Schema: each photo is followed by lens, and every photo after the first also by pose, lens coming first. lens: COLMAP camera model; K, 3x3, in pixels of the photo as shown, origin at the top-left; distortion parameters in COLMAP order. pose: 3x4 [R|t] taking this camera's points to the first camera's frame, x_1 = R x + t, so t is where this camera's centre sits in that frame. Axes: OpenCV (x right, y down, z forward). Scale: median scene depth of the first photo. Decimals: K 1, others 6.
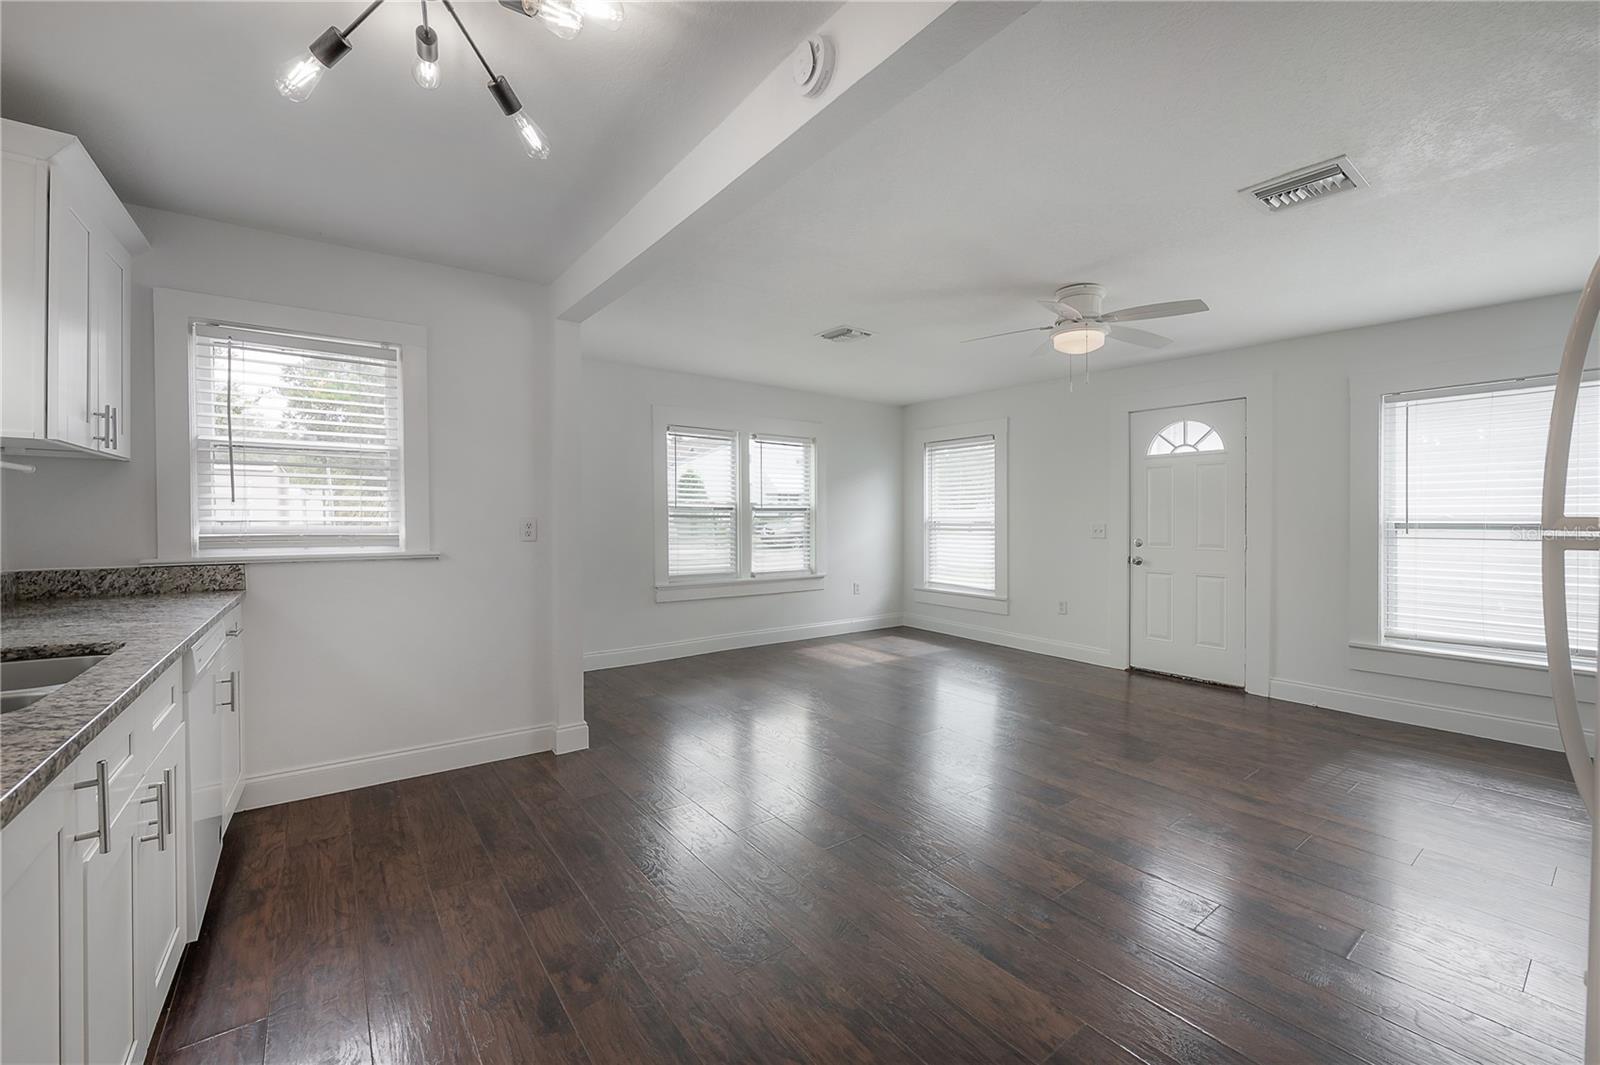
lens RADIAL K [[654.7, 0, 804.0], [0, 654.7, 520.8], [0, 0, 1]] dist [-0.002737, -0.000182]
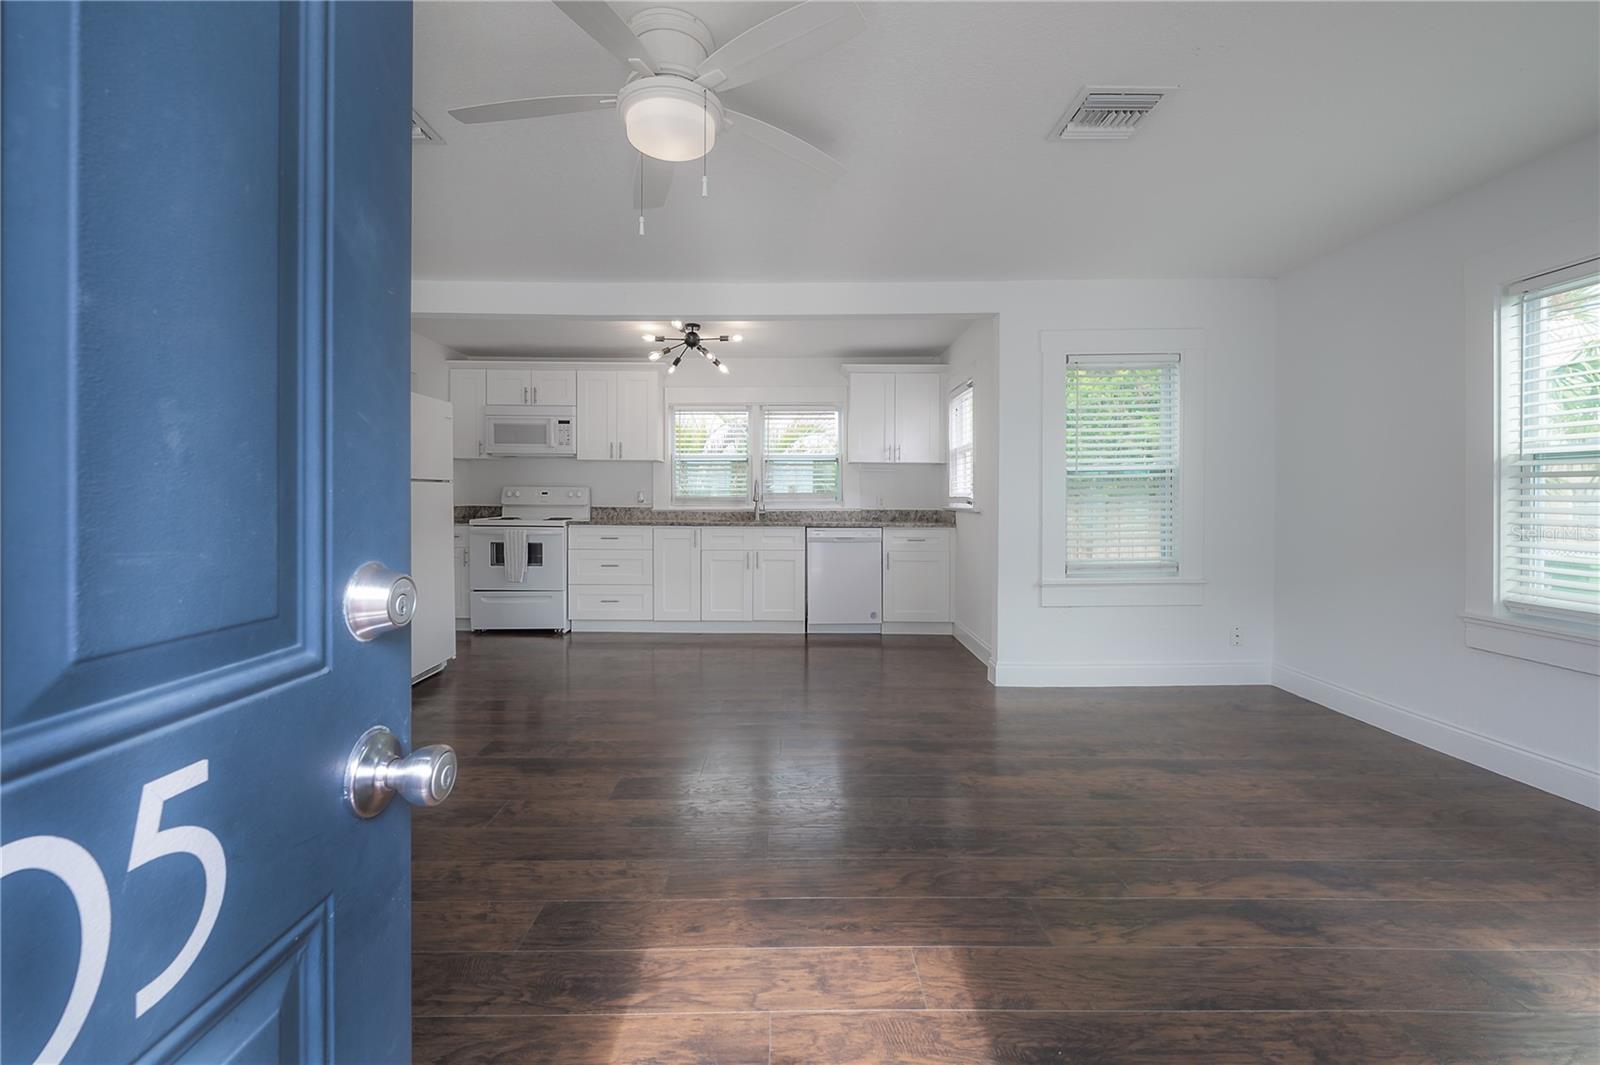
lens RADIAL K [[649.3, 0, 798.7], [0, 649.3, 506.8], [0, 0, 1]] dist [-0.001231, -0.000055]
pose [[-0.597390, 0.004543, -0.801938, 0.544384], [-0.012109, 0.999819, 0.014685, 0.016756], [0.801859, 0.018483, -0.597227, 0.979924]]
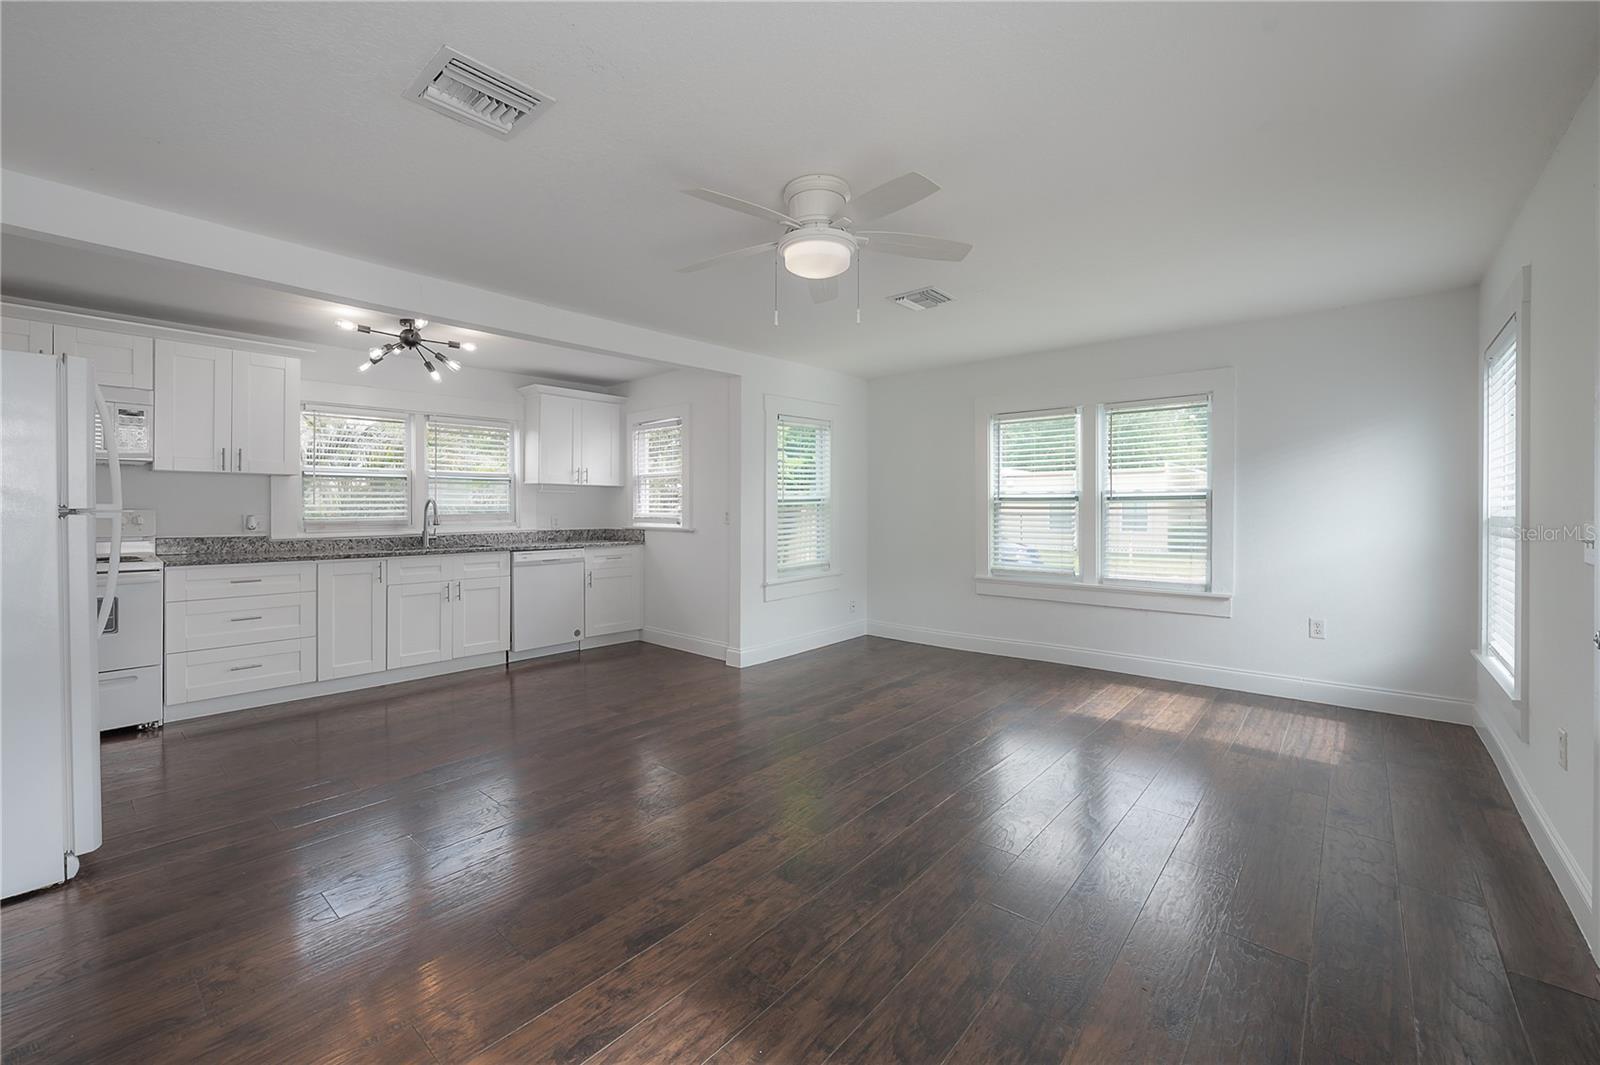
lens RADIAL K [[637.2, 0, 809.8], [0, 637.2, 512.2], [0, 0, 1]] dist [-0.000403, -0.000027]
pose [[0.206881, 0.001479, -0.978365, 0.761206], [-0.006732, 0.999977, 0.000088, 0.000818], [0.978343, 0.006568, 0.206887, 0.597091]]
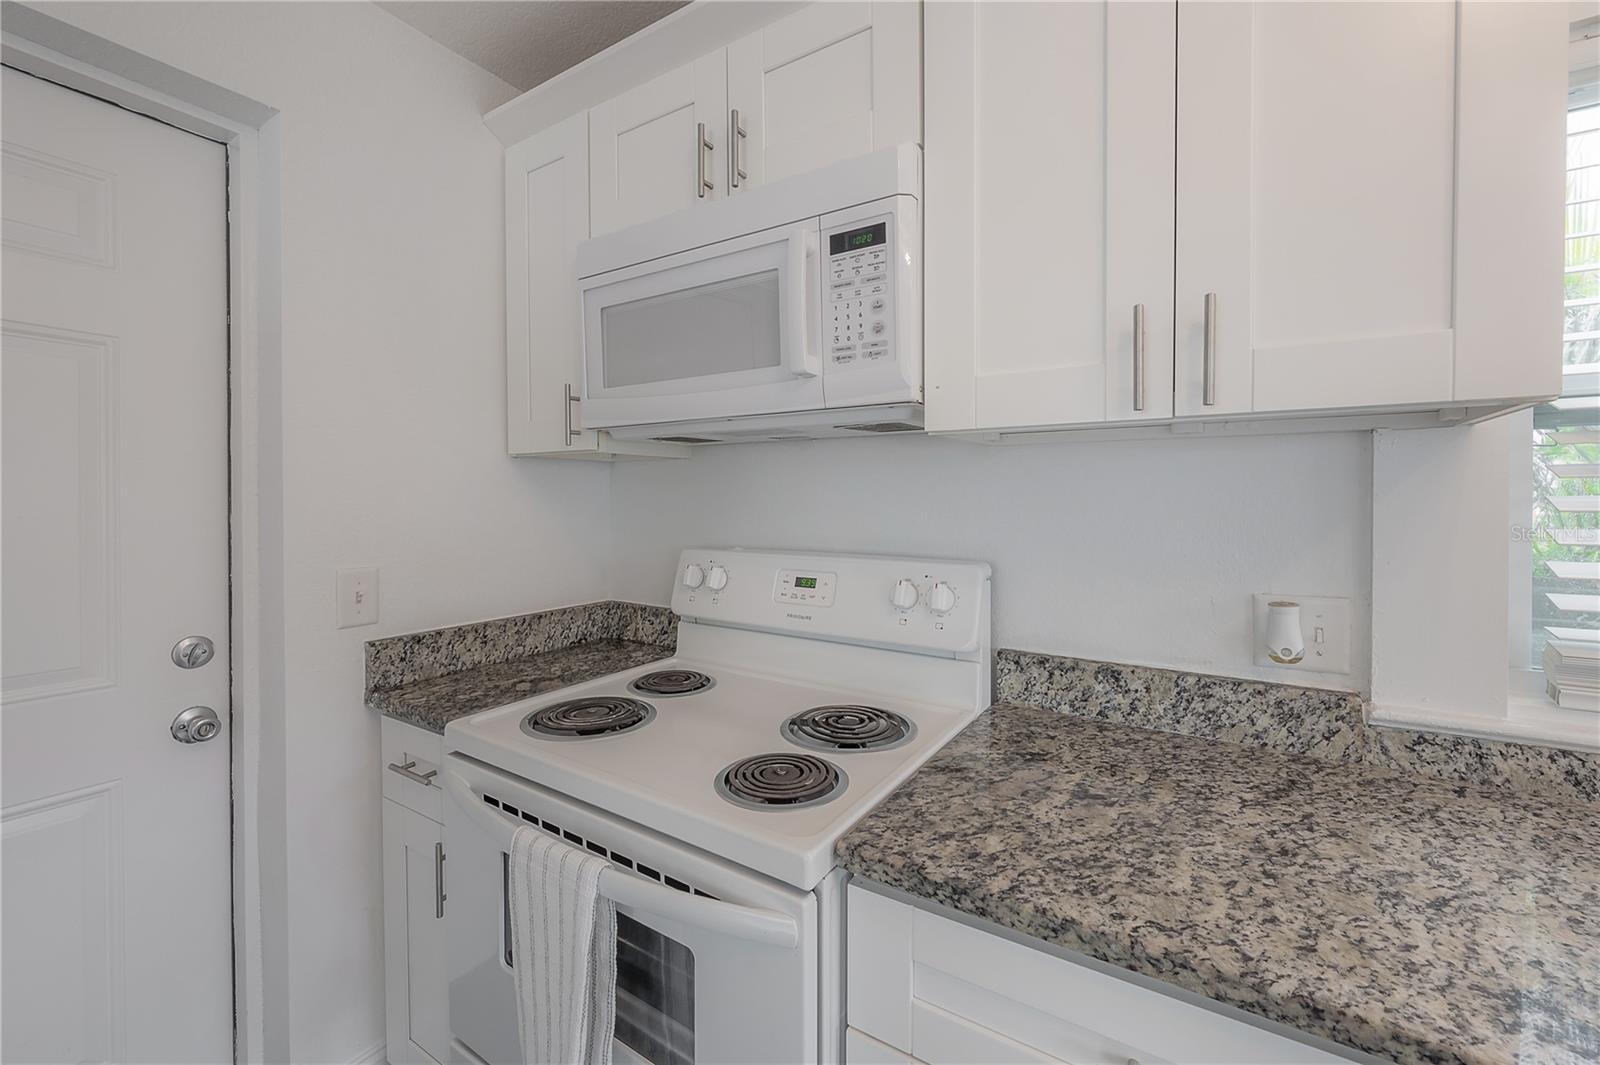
lens RADIAL K [[621.4, 0, 764.7], [0, 621.4, 498.8], [0, 0, 1]] dist [-0.020142, -0.000022]
pose [[-0.958443, -0.004402, -0.285250, -0.022234], [-0.006006, 0.999971, 0.004748, -0.022893], [0.285220, 0.006264, -0.958442, 0.176145]]
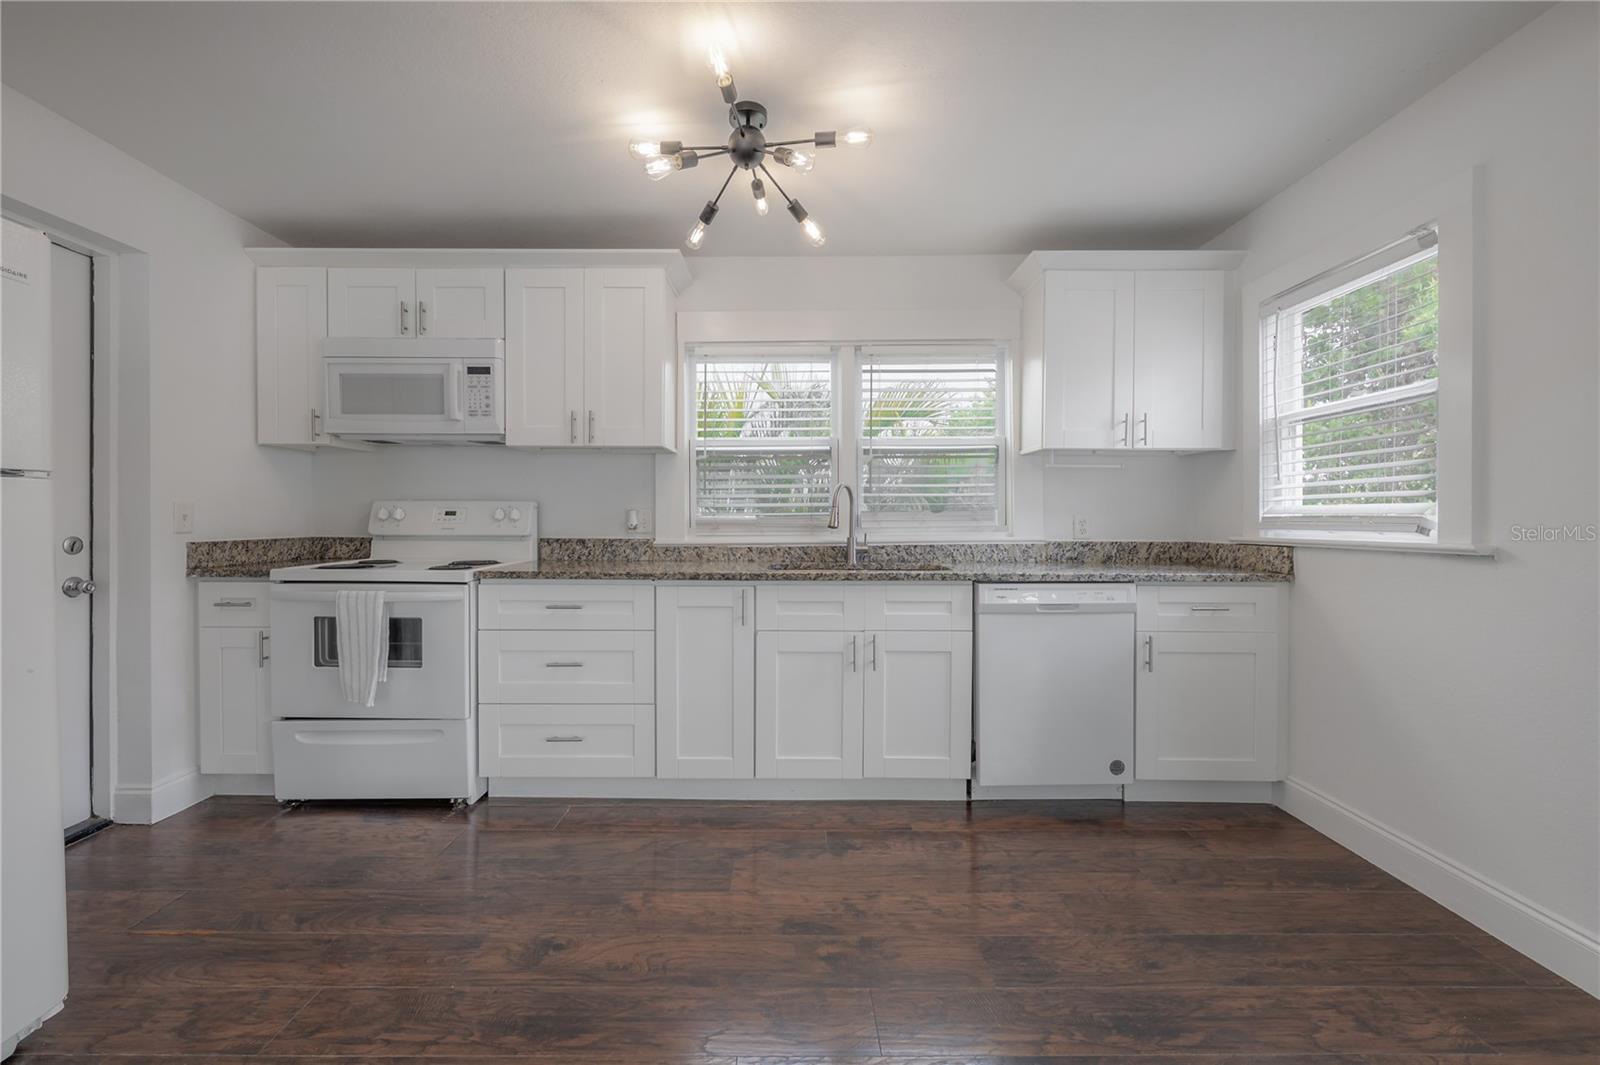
lens RADIAL K [[646.4, 0, 777.5], [0, 646.4, 525.8], [0, 0, 1]] dist [-0.020671, 0.000048]
pose [[-0.622098, 0.002598, -0.782935, 0.164415], [-0.008912, 0.999906, 0.010399, 0.018093], [0.782889, 0.013447, -0.622017, 0.536026]]
